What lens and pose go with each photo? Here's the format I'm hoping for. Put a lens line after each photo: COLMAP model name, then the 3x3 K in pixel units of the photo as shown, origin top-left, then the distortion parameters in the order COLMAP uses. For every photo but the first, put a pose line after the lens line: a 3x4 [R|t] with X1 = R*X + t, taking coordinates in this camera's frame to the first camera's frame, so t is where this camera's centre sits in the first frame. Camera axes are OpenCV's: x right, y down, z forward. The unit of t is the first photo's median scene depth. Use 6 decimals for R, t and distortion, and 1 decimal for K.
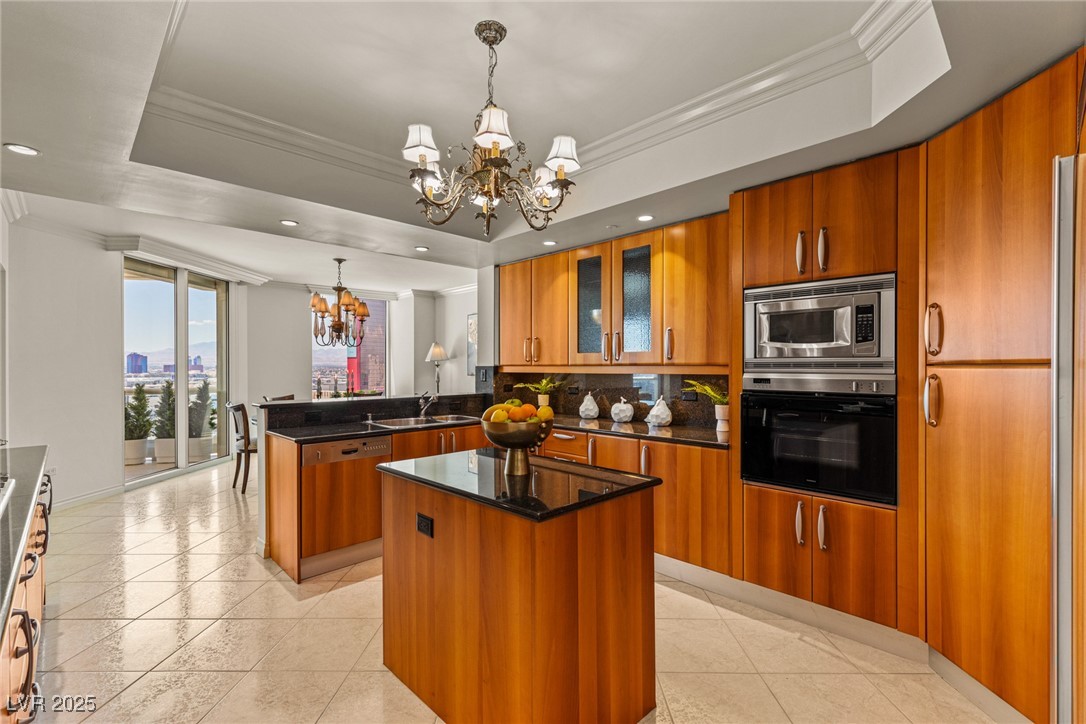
lens RADIAL K [[484.3, 0, 547.6], [0, 484.3, 364.8], [0, 0, 1]] dist [-0.003682, -0.000126]
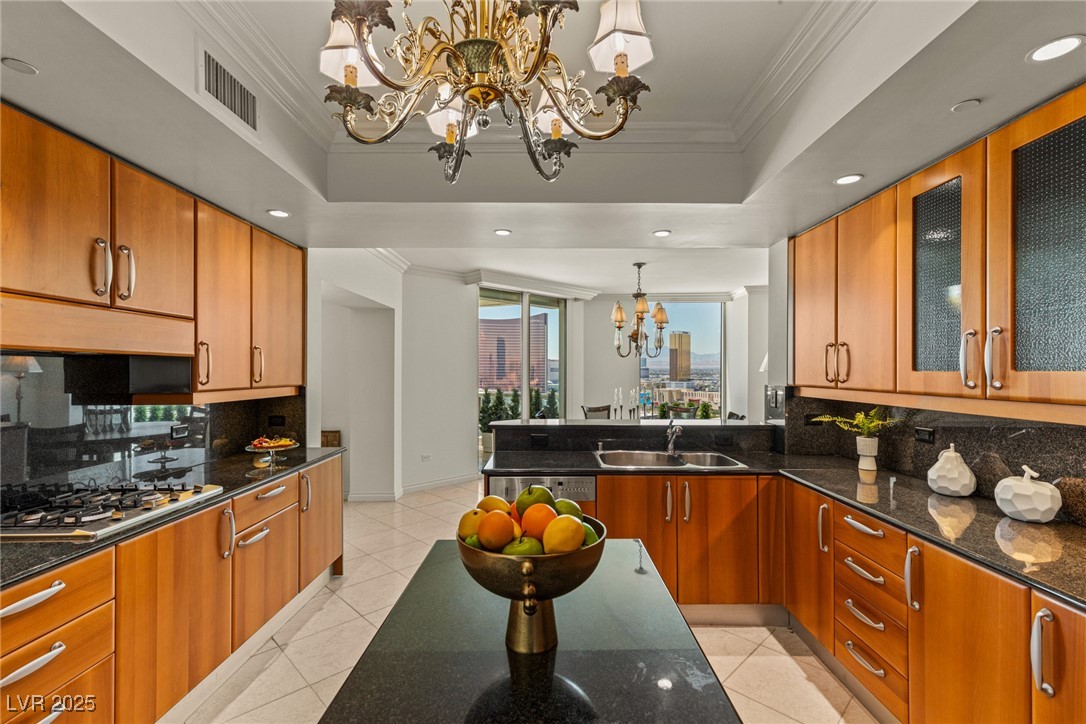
lens RADIAL K [[484.3, 0, 540.3], [0, 484.3, 365.2], [0, 0, 1]] dist [-0.003682, -0.000126]
pose [[0.706243, -0.003420, -0.707962, 0.135242], [-0.001877, 0.999976, -0.006703, -0.023391], [0.707967, 0.006063, 0.706219, 0.302608]]
